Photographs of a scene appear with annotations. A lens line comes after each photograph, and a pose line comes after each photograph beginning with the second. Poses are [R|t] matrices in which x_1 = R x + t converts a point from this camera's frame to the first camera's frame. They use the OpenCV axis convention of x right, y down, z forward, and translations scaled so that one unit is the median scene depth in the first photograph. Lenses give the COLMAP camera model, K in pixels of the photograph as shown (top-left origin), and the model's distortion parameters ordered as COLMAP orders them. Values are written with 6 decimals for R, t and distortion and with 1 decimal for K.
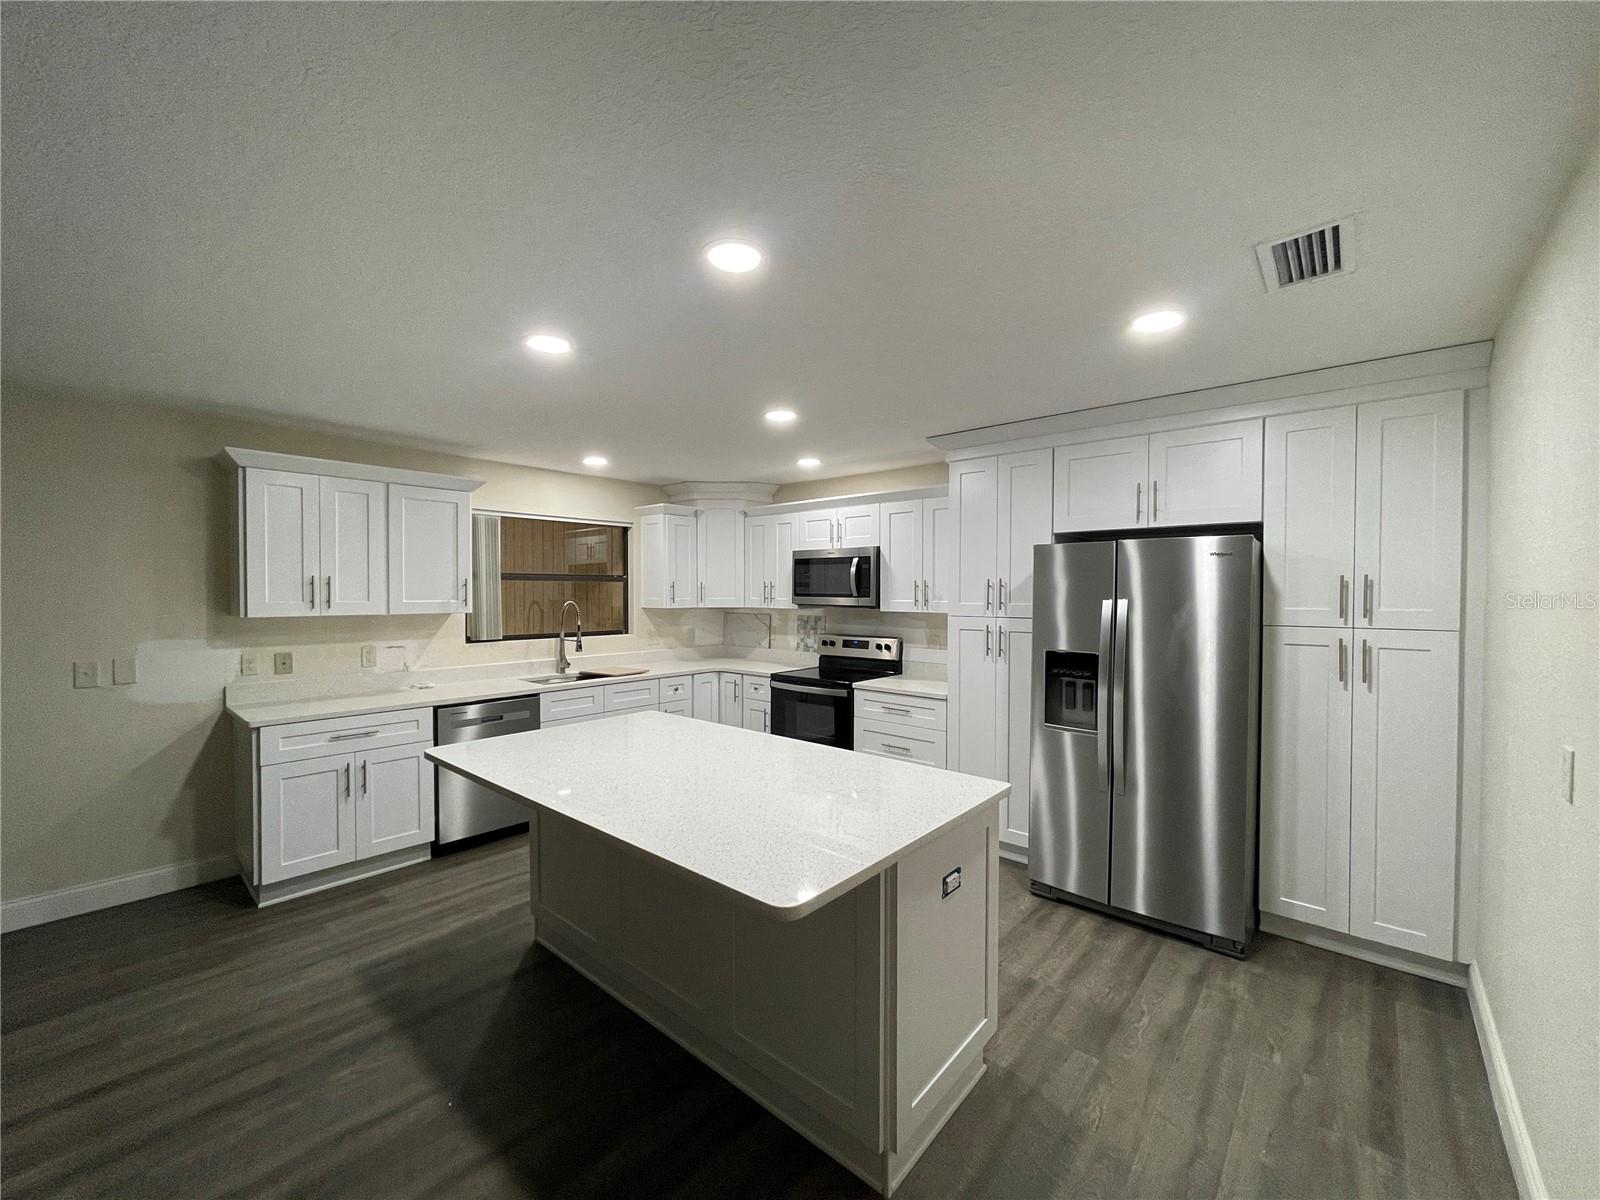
lens RADIAL K [[636.7, 0, 800.4], [0, 636.7, 601.5], [0, 0, 1]] dist [-0.005684, 0.000275]
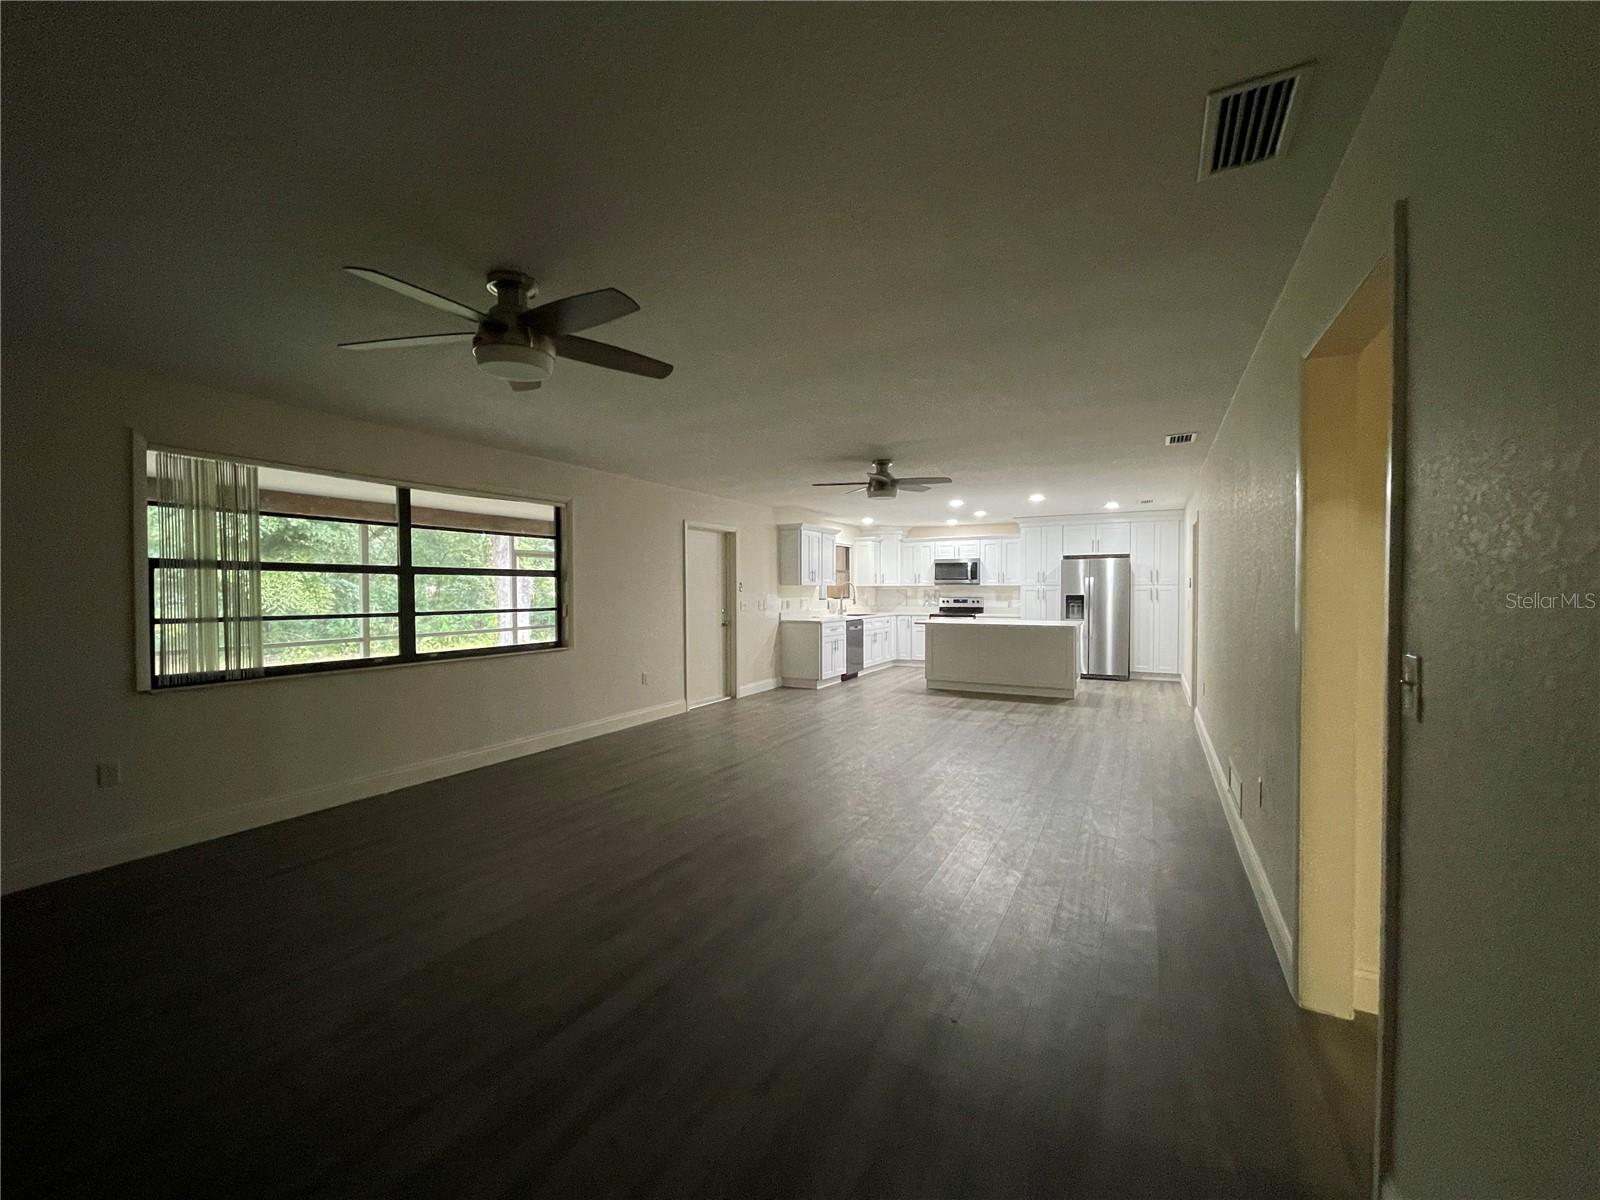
lens RADIAL K [[636.7, 0, 797.4], [0, 636.7, 600.7], [0, 0, 1]] dist [-0.005684, 0.000275]
pose [[0.976327, -0.007797, 0.216158, -1.040541], [0.007265, 0.999968, 0.003254, 0.058563], [-0.216176, -0.001606, 0.976353, -1.152042]]
